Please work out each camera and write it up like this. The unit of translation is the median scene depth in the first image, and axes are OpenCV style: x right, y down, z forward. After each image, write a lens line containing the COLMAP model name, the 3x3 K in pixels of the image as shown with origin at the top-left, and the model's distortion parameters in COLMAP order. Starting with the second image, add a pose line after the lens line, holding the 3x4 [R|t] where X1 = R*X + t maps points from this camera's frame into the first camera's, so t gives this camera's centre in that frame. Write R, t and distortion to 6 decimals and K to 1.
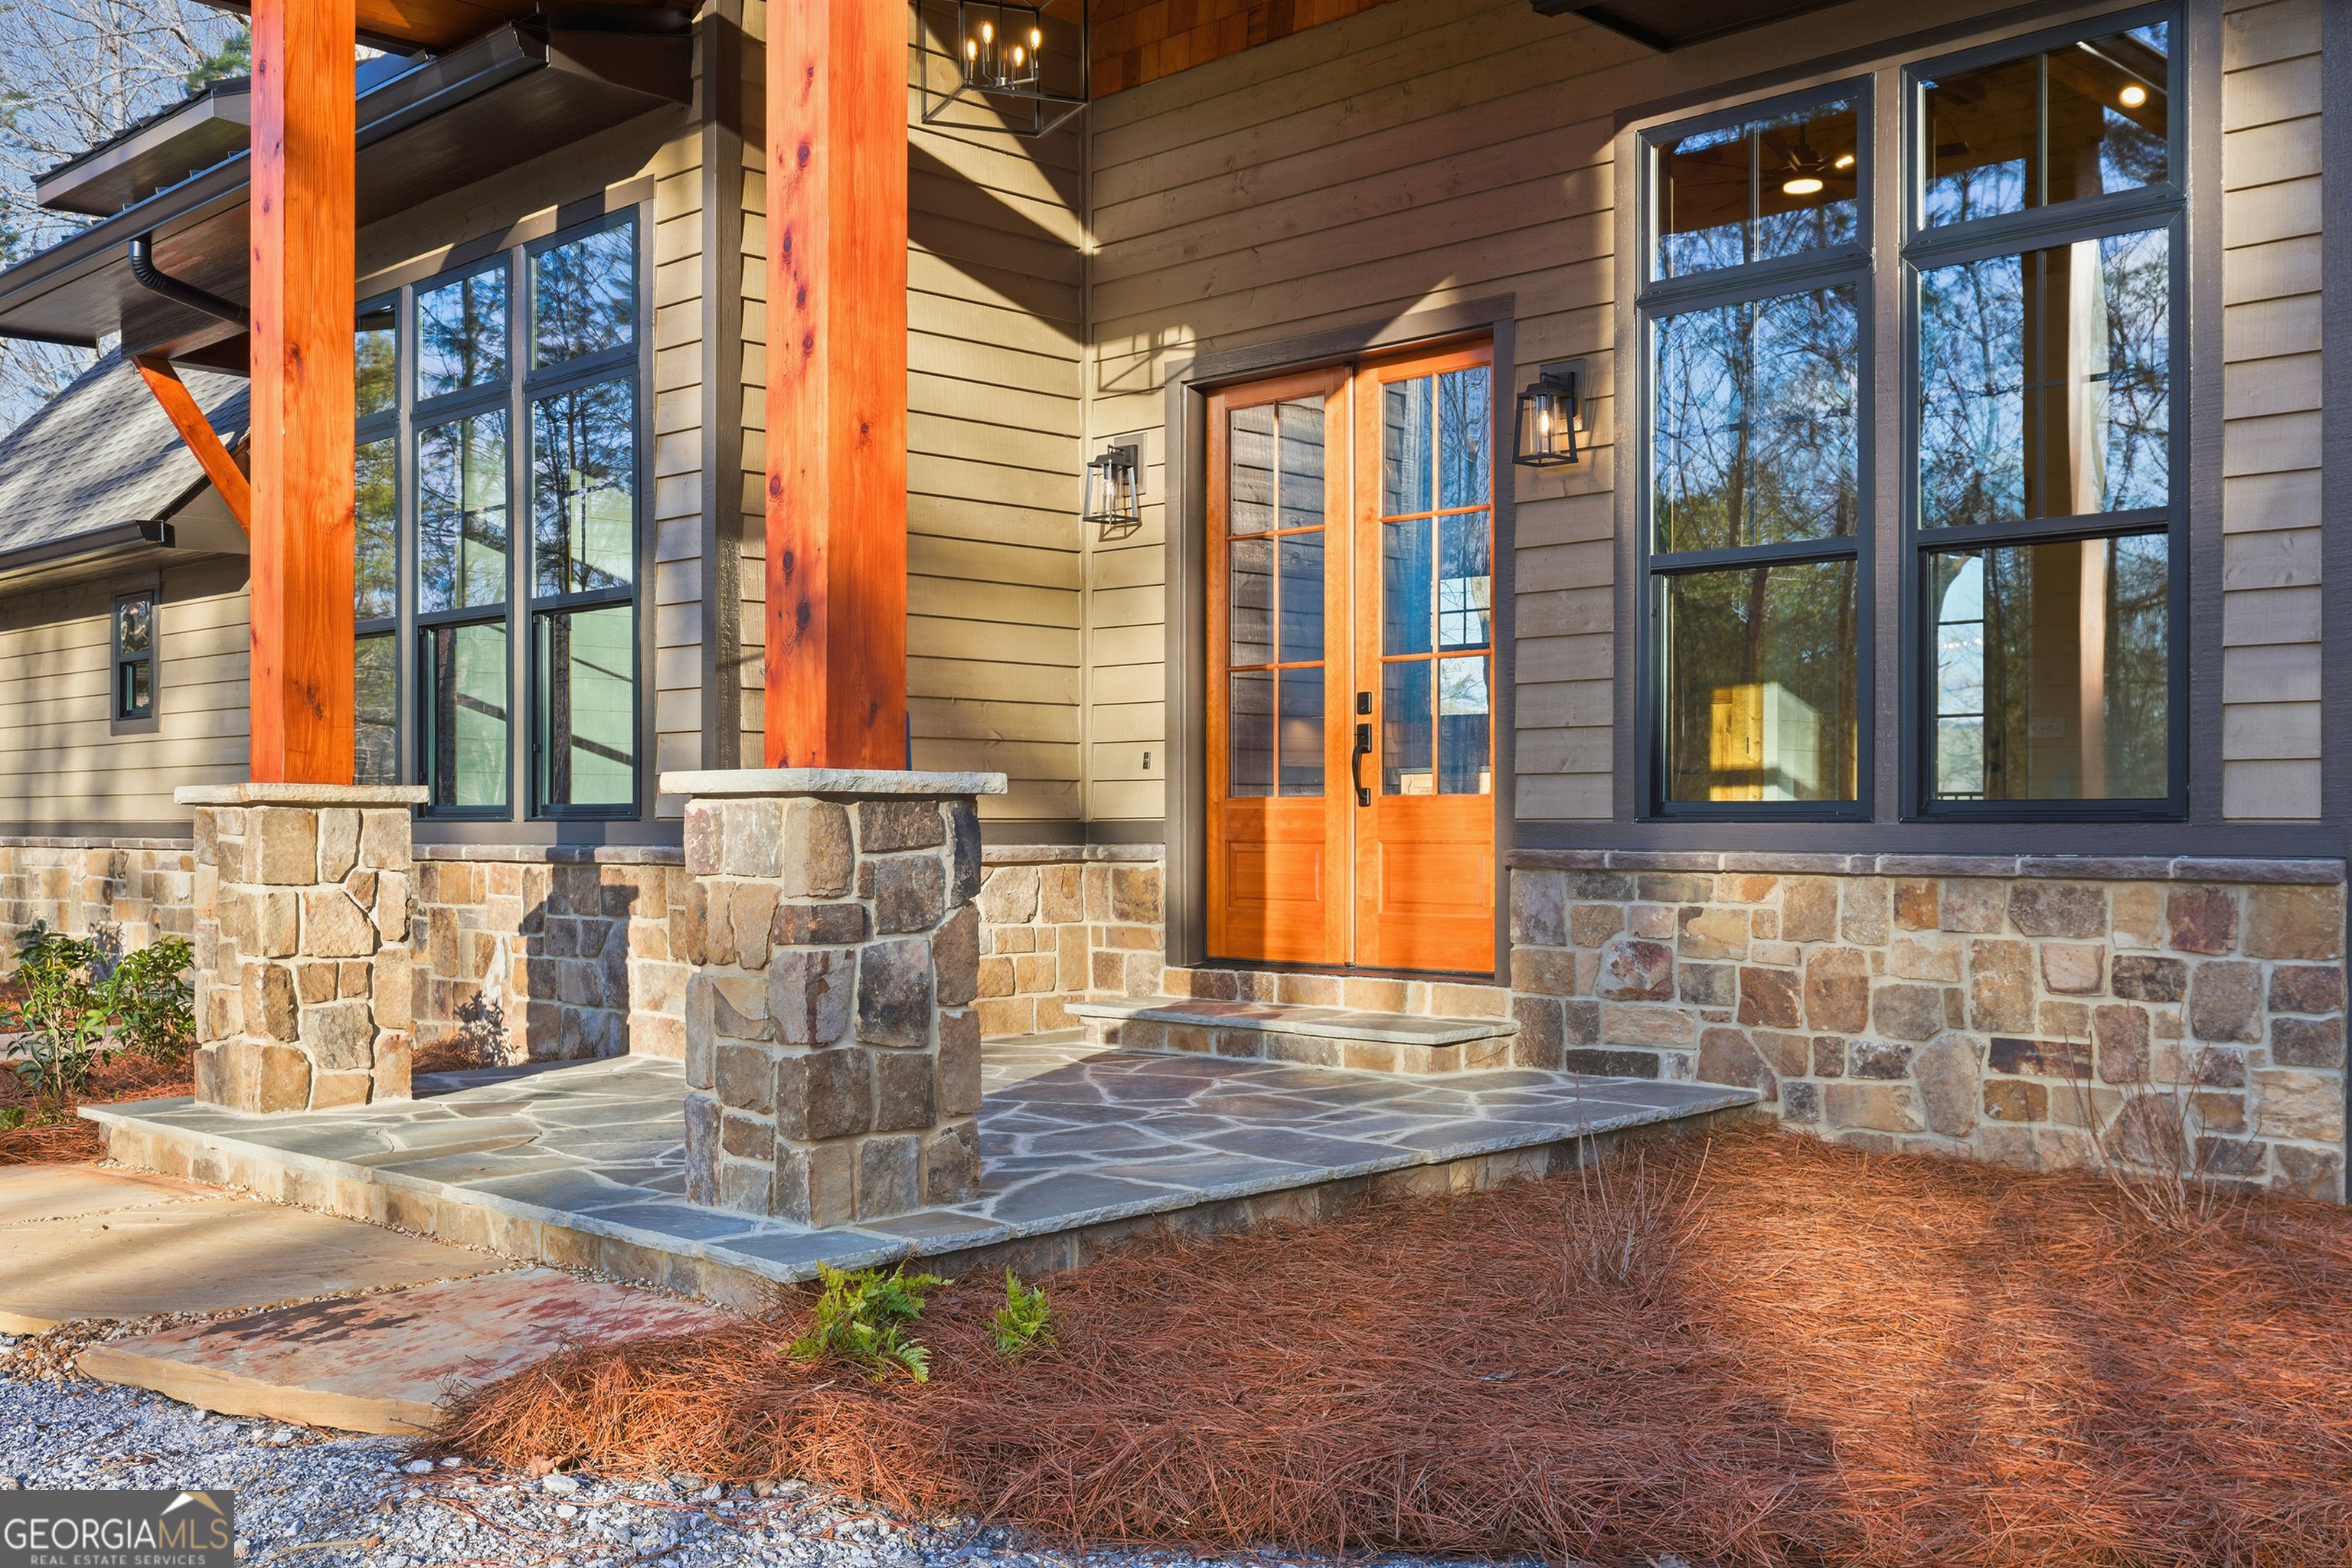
lens RADIAL K [[2291.0, 0, 1176.0], [0, 2291.0, 784.0], [0, 0, 1]] dist [0.008325, 0.006014]
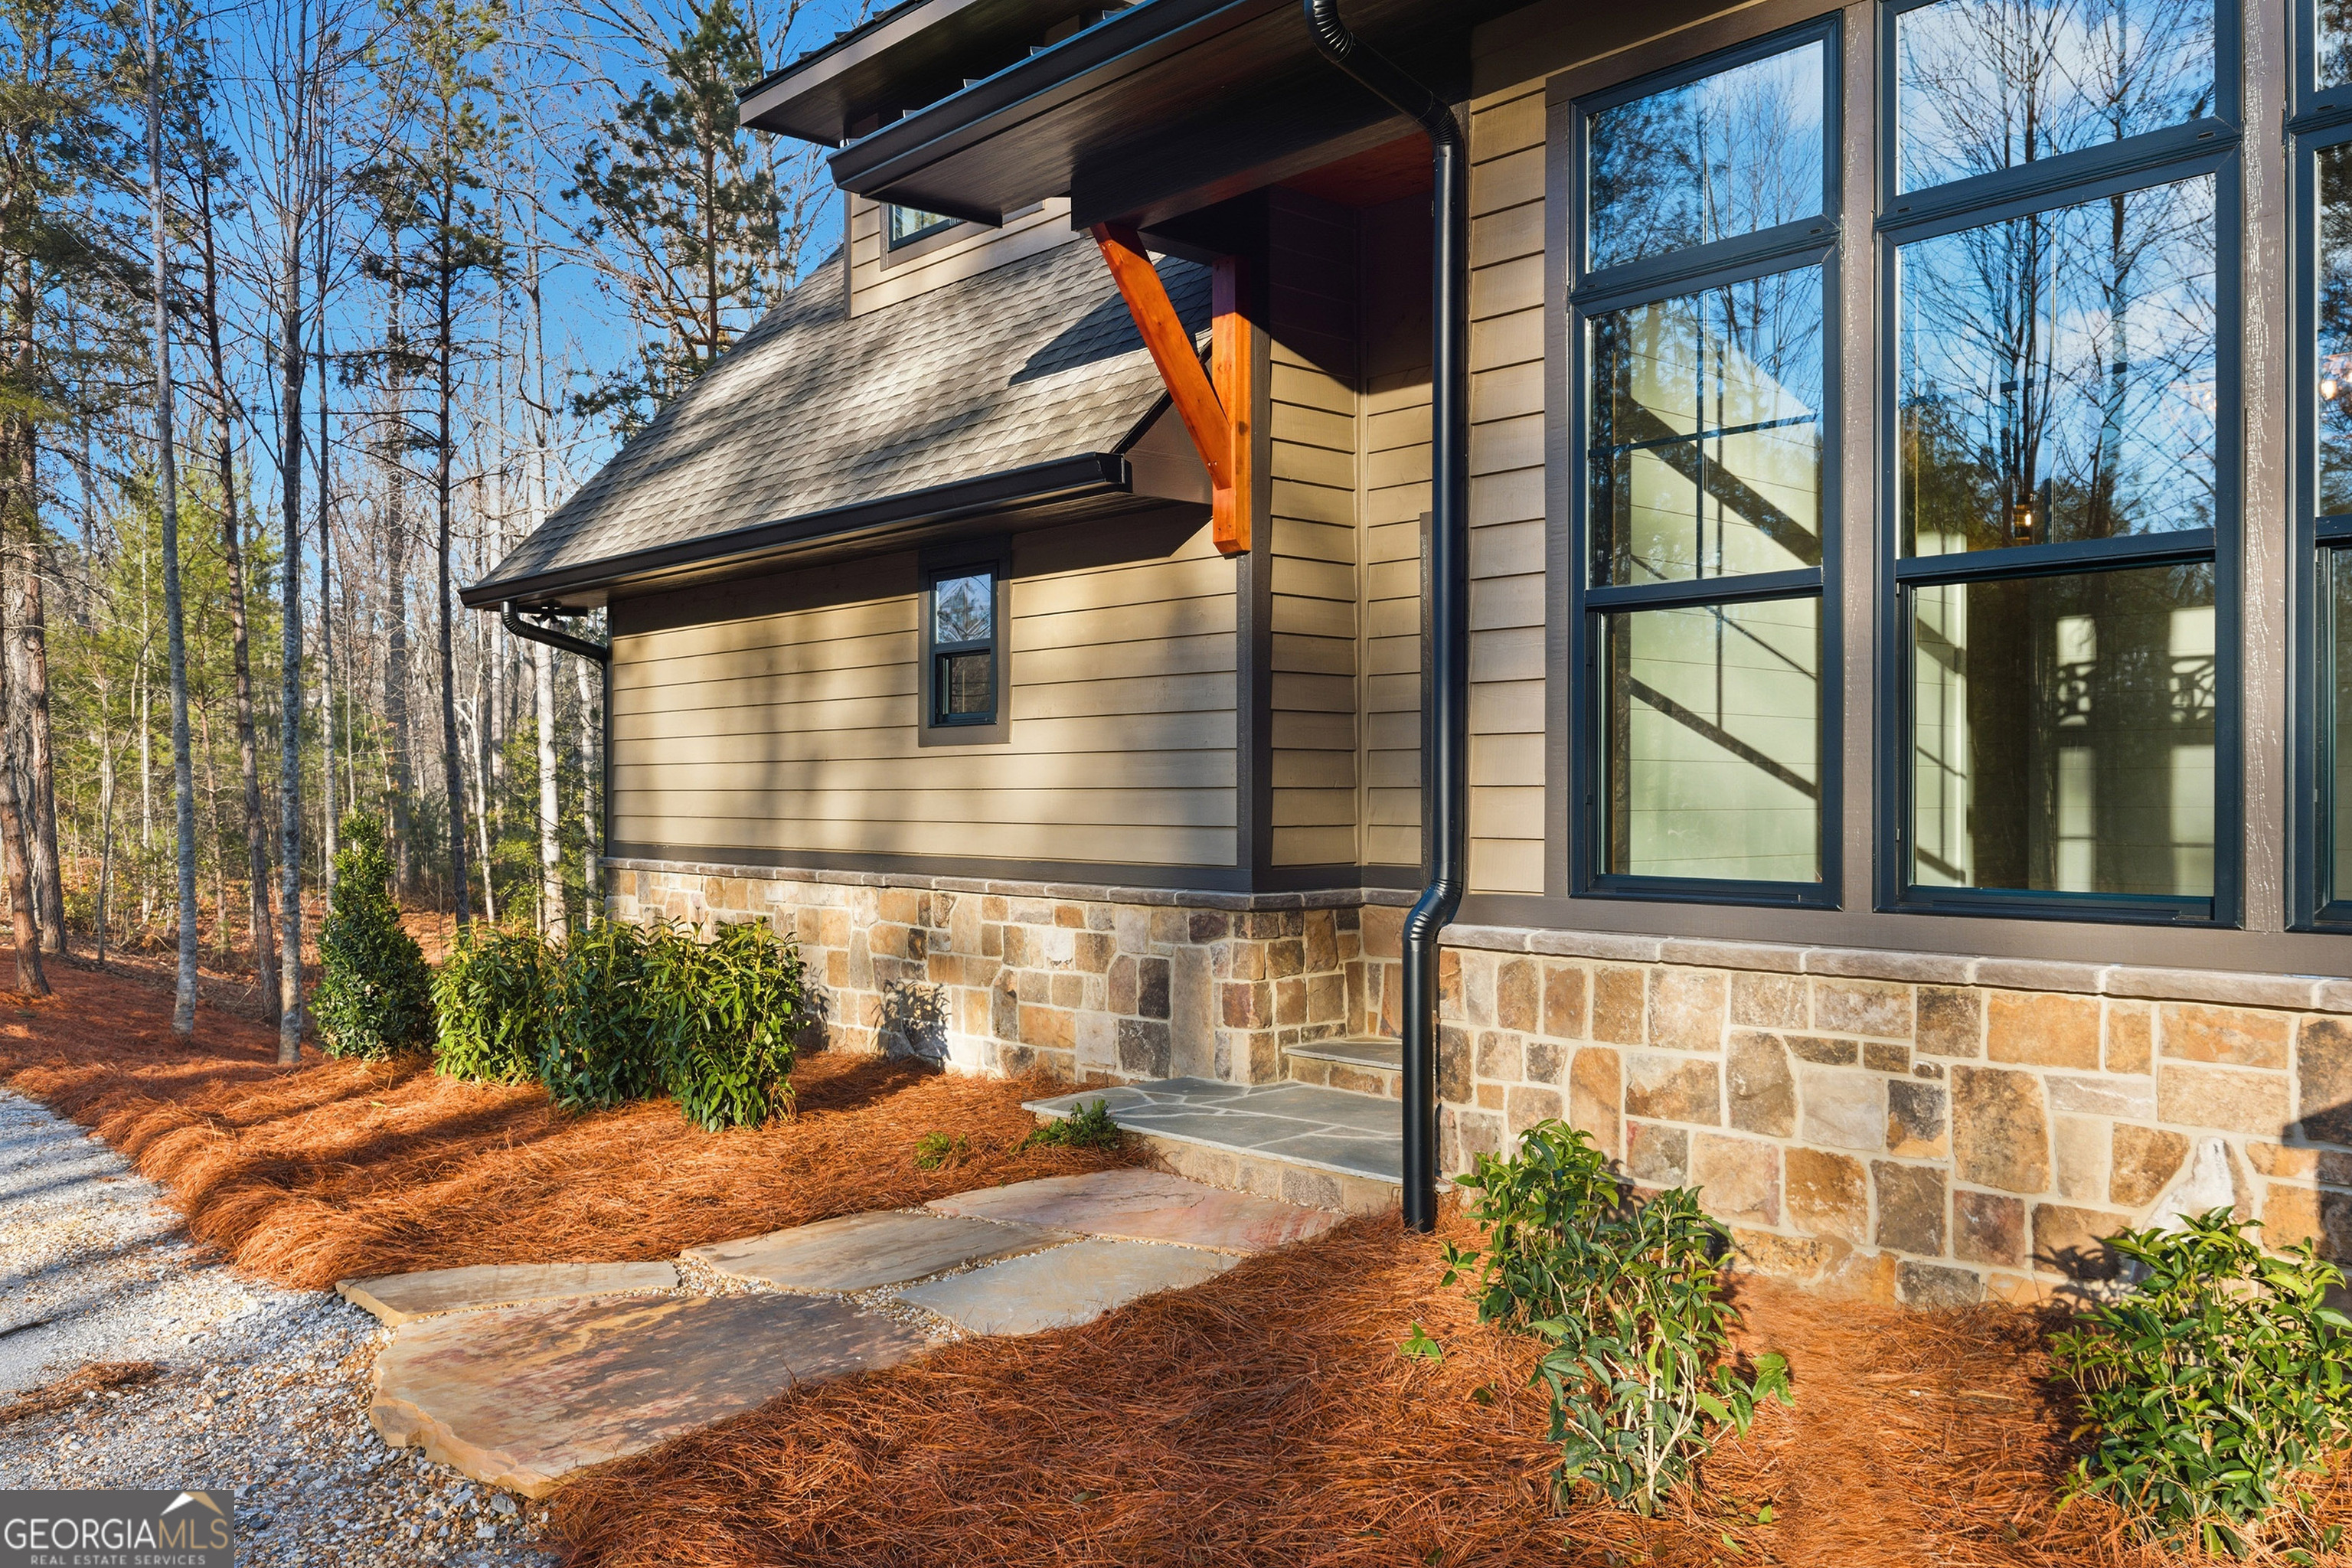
lens RADIAL K [[1836.0, 0, 1176.0], [0, 1836.0, 784.0], [0, 0, 1]] dist [0.000092, 0.000657]
pose [[0.999034, 0.004930, -0.043660, -0.361788], [-0.004634, 0.999966, 0.006888, -0.013761], [0.043692, -0.006680, 0.999023, 0.383857]]
